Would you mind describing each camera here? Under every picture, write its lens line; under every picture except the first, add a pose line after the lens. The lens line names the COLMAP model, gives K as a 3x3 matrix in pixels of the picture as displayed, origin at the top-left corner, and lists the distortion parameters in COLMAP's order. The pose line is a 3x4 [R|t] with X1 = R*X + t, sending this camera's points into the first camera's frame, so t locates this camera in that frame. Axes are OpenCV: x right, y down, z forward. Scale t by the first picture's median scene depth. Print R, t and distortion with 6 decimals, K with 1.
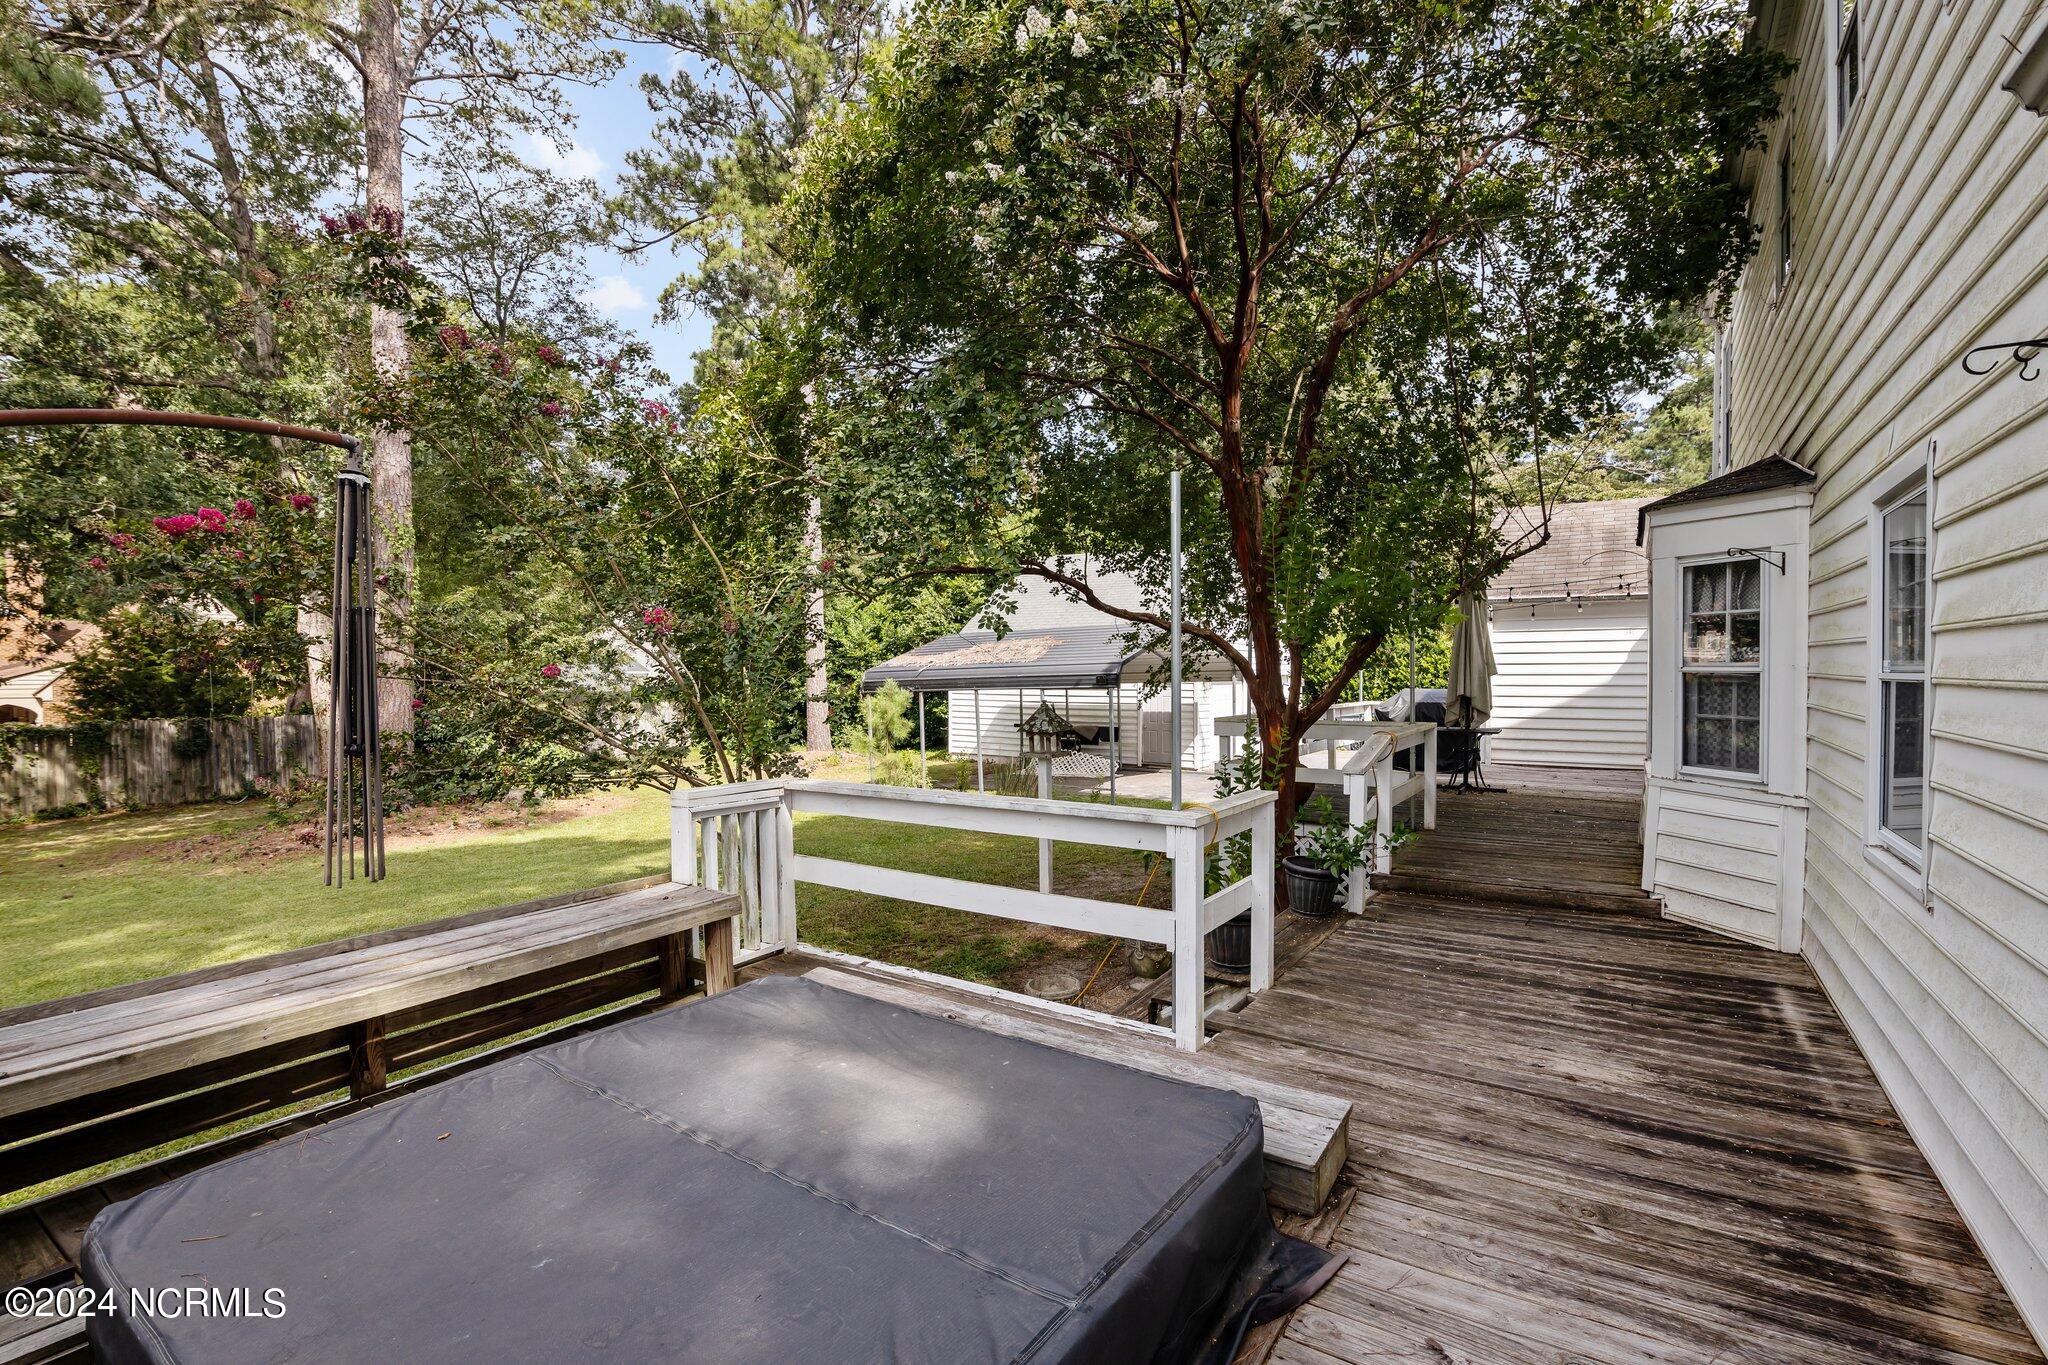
lens RADIAL K [[936.3, 0, 1024.0], [0, 936.3, 682.5], [0, 0, 1]] dist [-0.000342, -0.000123]
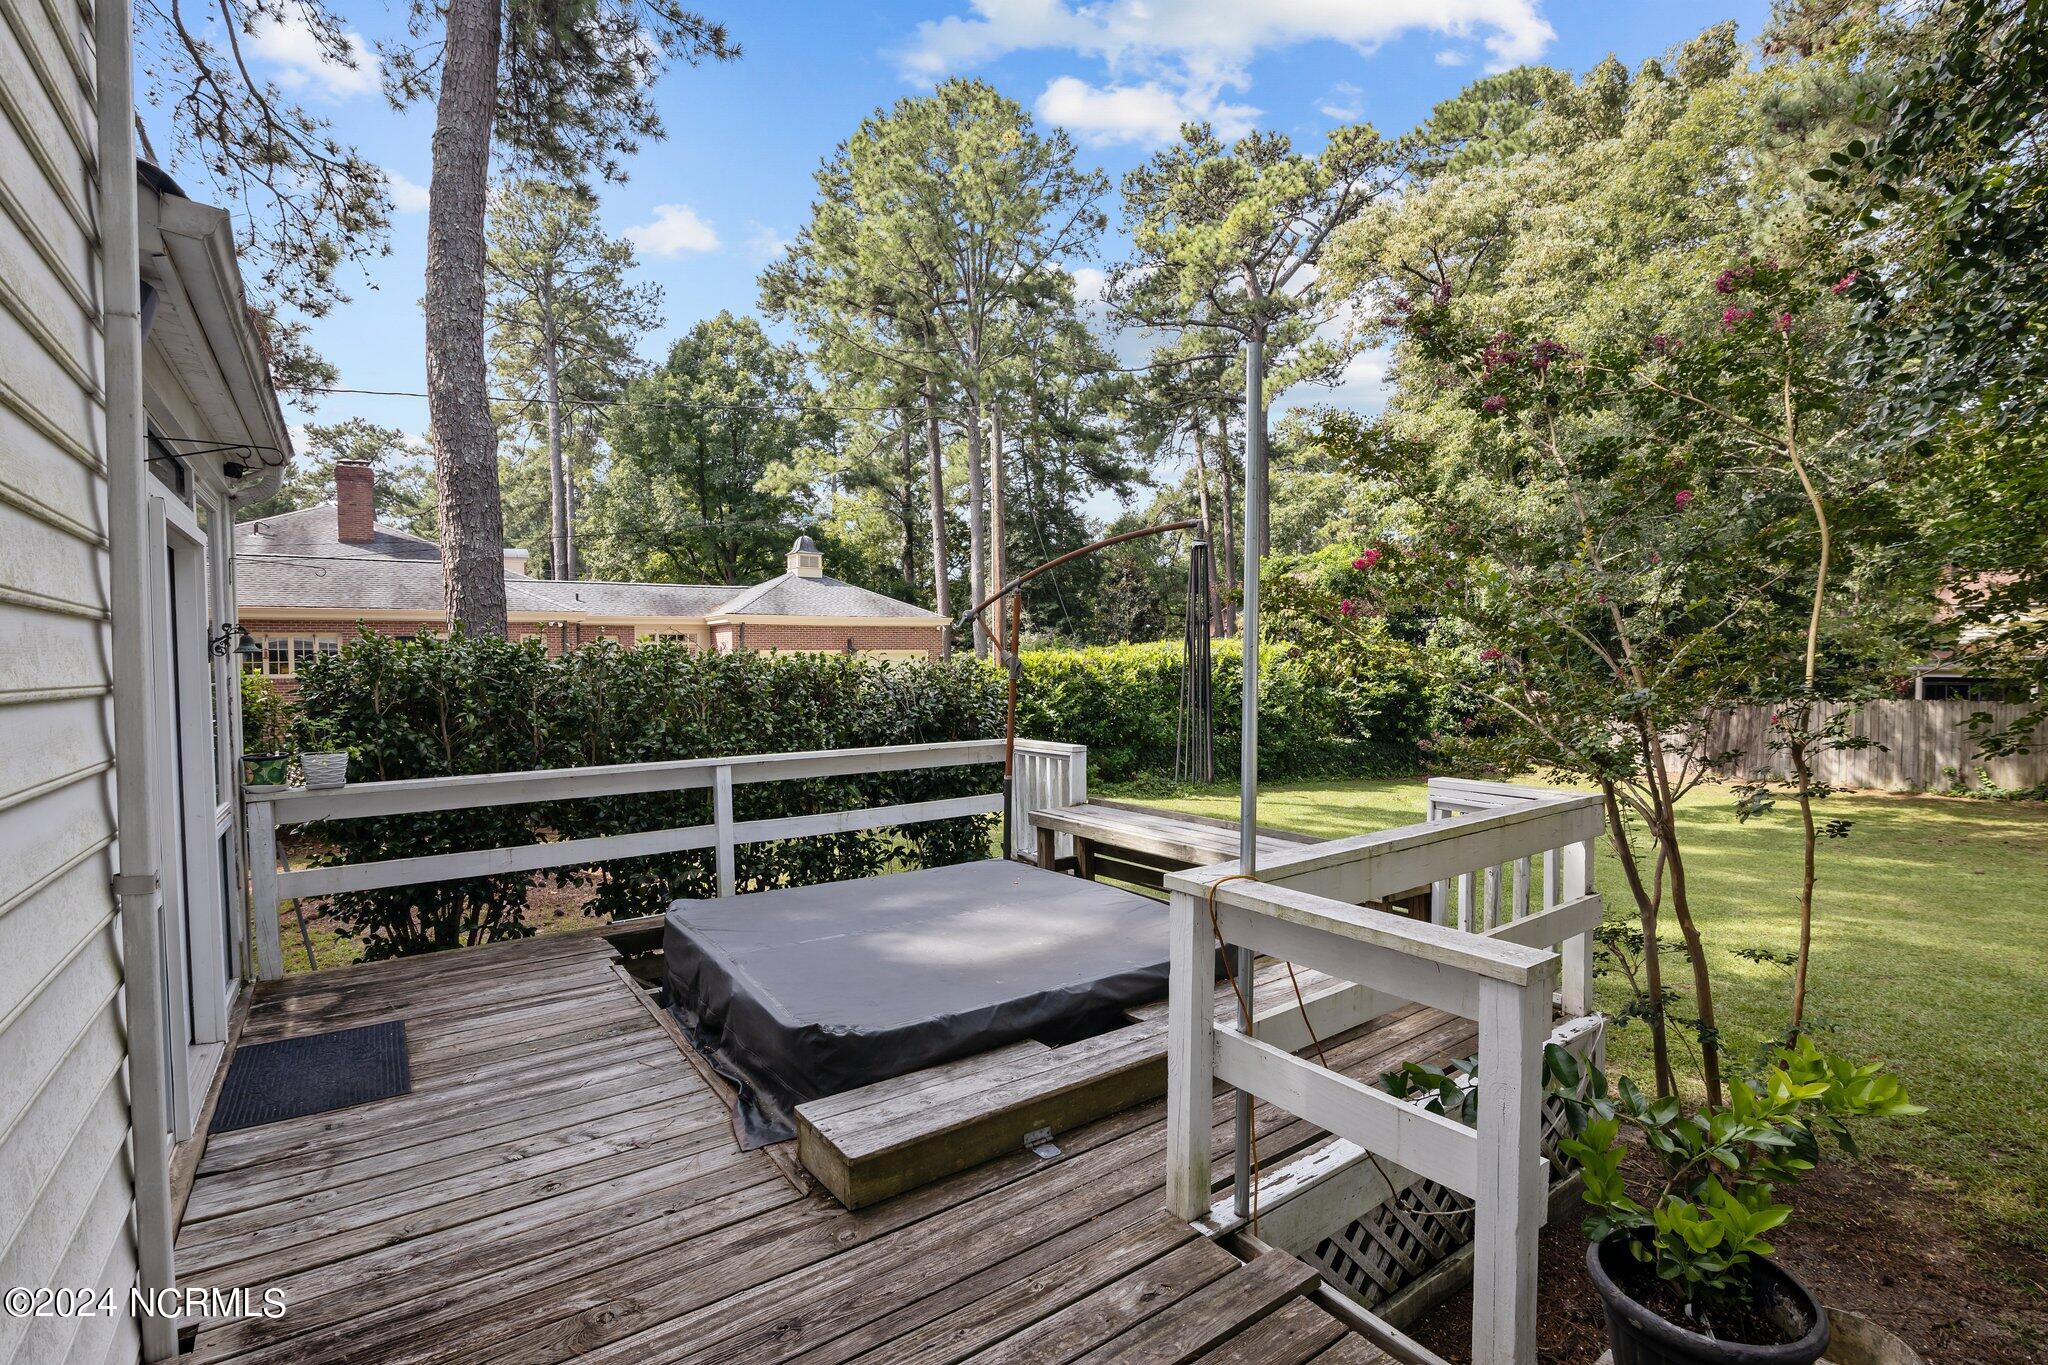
lens RADIAL K [[936.3, 0, 1024.0], [0, 936.3, 682.5], [0, 0, 1]] dist [-0.000342, -0.000123]
pose [[-0.362942, 0.029835, -0.931334, 1.282419], [0.001253, 0.999502, 0.031530, -0.029910], [0.931811, 0.010277, -0.362799, 1.715886]]
